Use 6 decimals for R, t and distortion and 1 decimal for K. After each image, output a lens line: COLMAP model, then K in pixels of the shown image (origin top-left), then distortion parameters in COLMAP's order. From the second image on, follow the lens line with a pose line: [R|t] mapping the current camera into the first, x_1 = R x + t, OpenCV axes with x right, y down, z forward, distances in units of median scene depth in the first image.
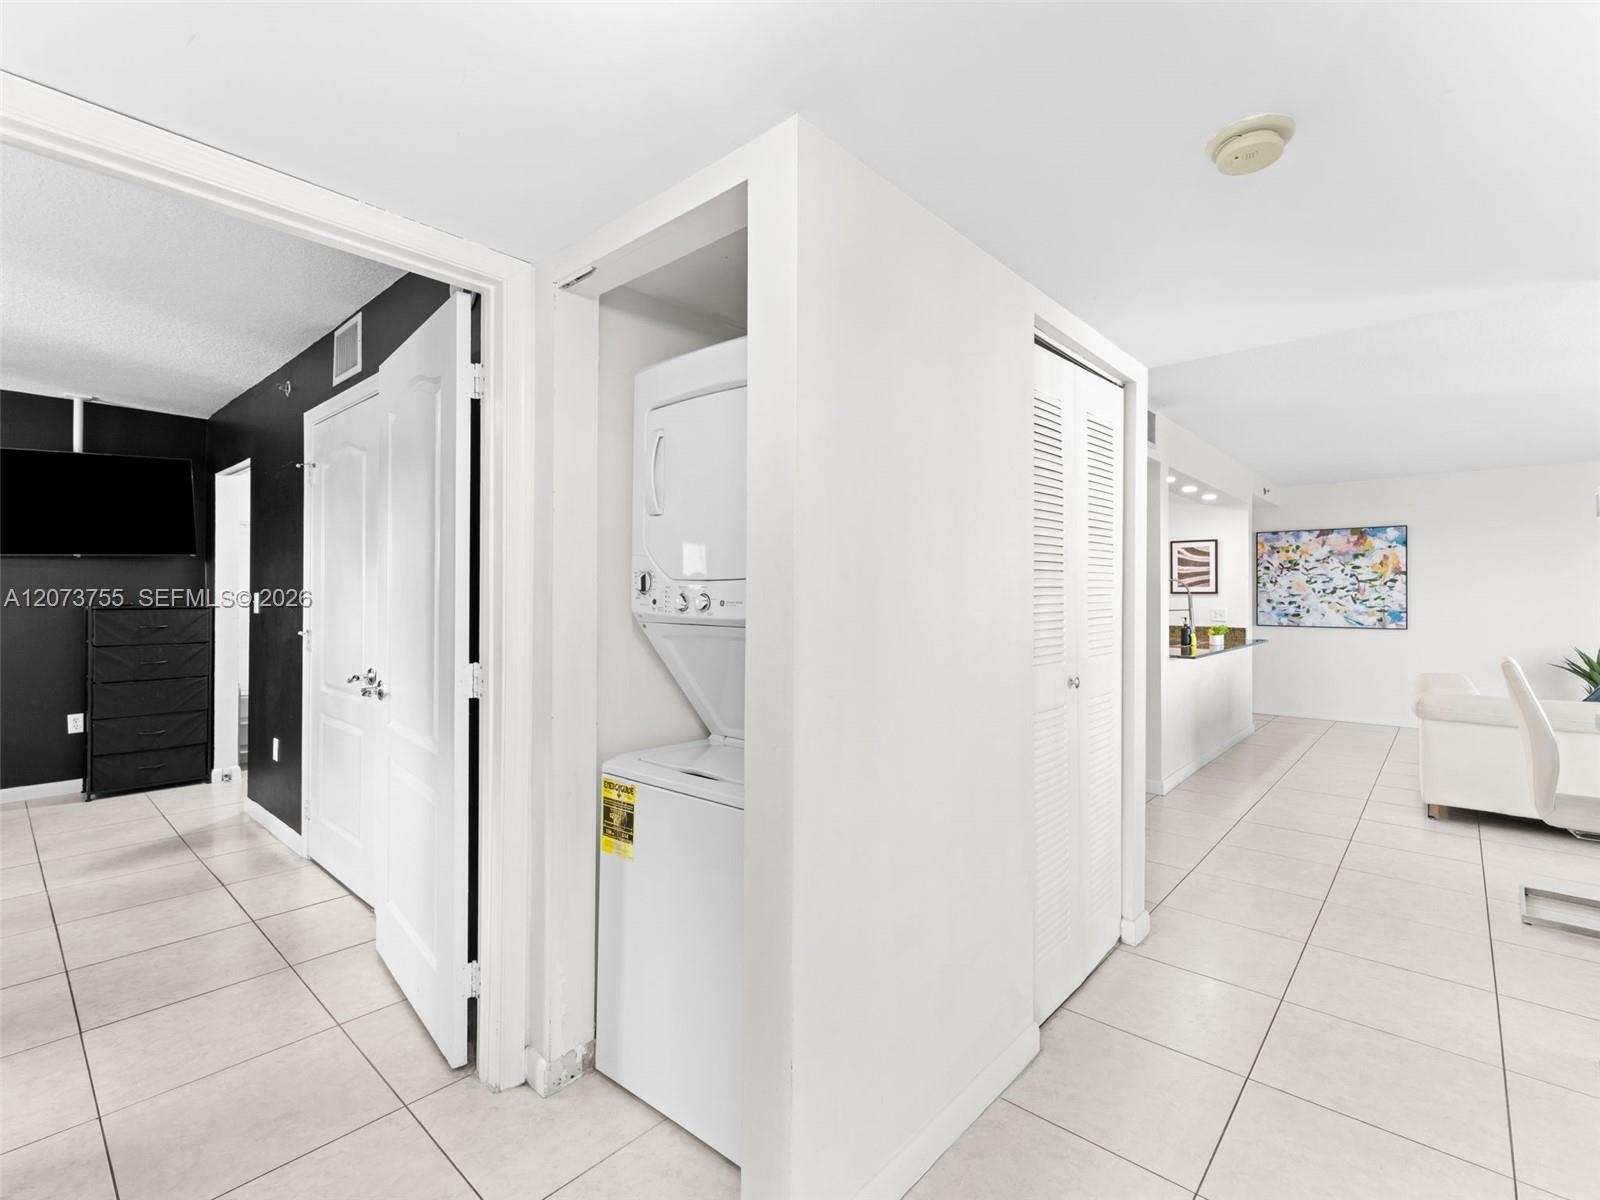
lens RADIAL K [[739.7, 0, 804.1], [0, 739.7, 596.2], [0, 0, 1]] dist [-0.002145, -0.001742]
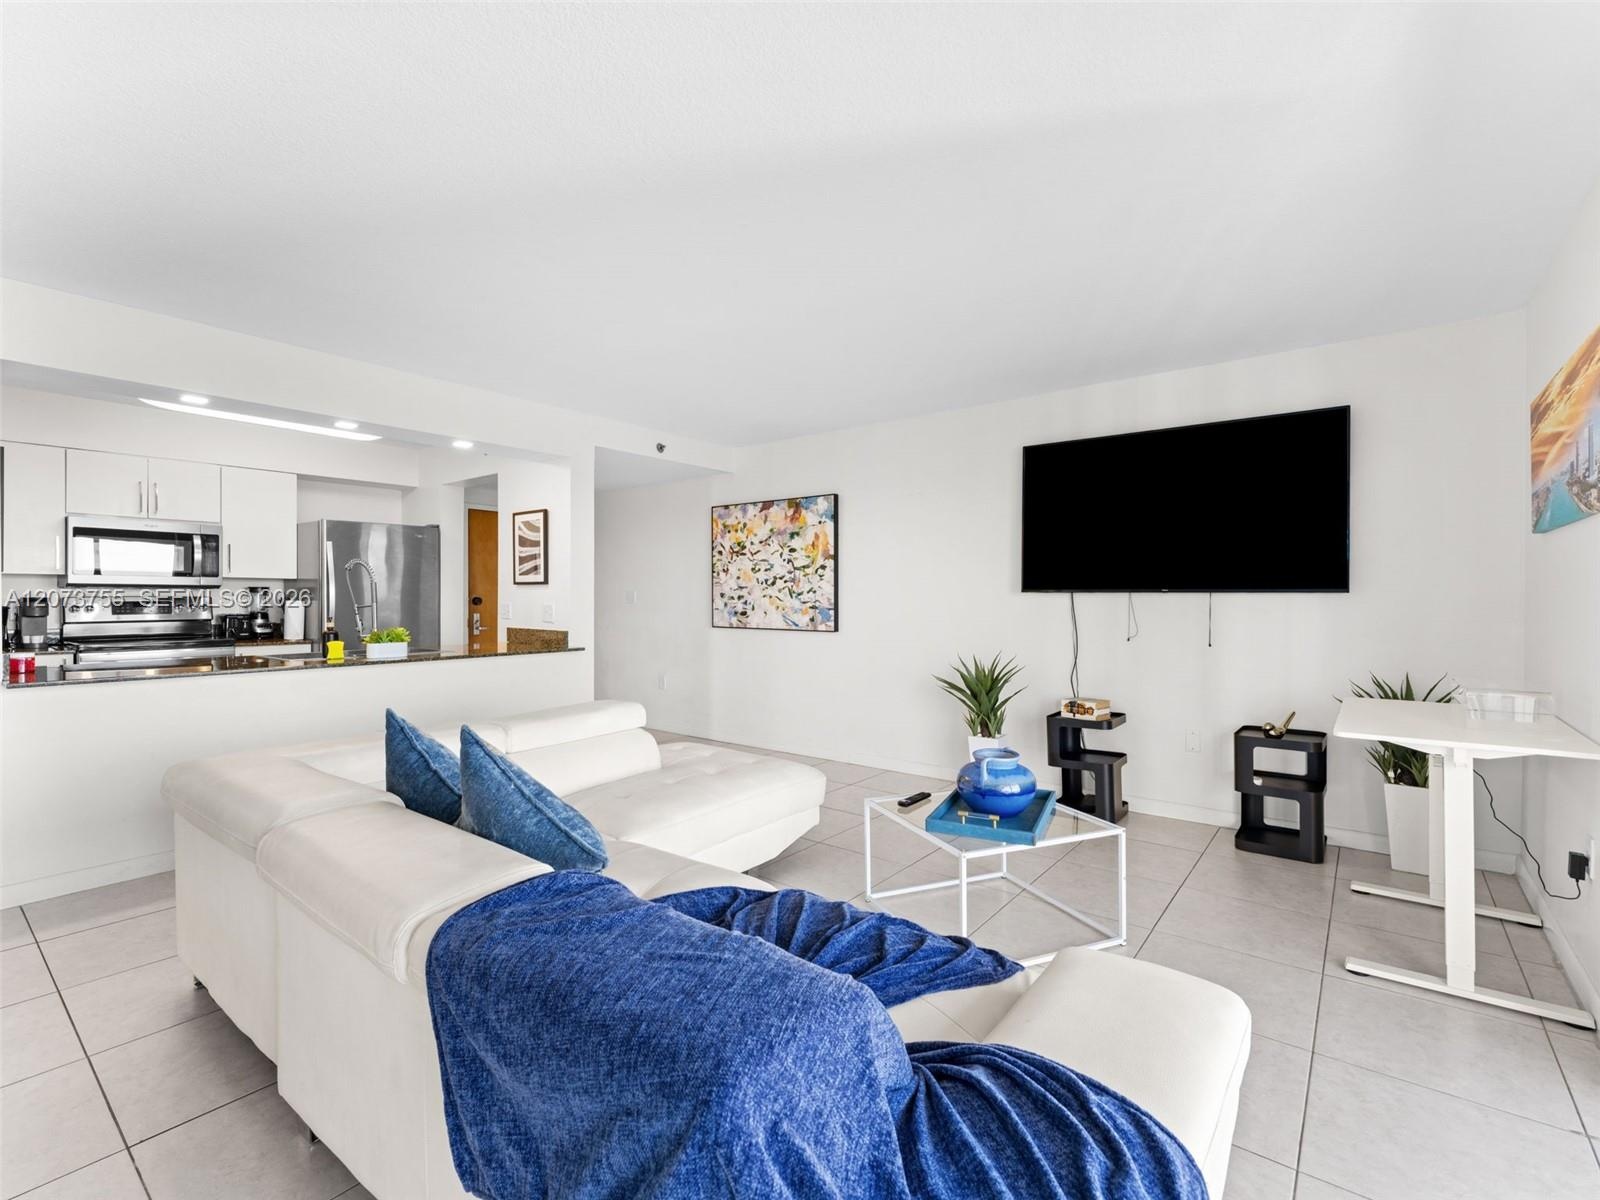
lens RADIAL K [[739.7, 0, 793.4], [0, 739.7, 597.3], [0, 0, 1]] dist [-0.002145, -0.001742]
pose [[0.998238, -0.001326, 0.059327, 0.695446], [0.001271, 0.999999, 0.000974, 0.008402], [-0.059328, -0.000897, 0.998238, 0.237618]]
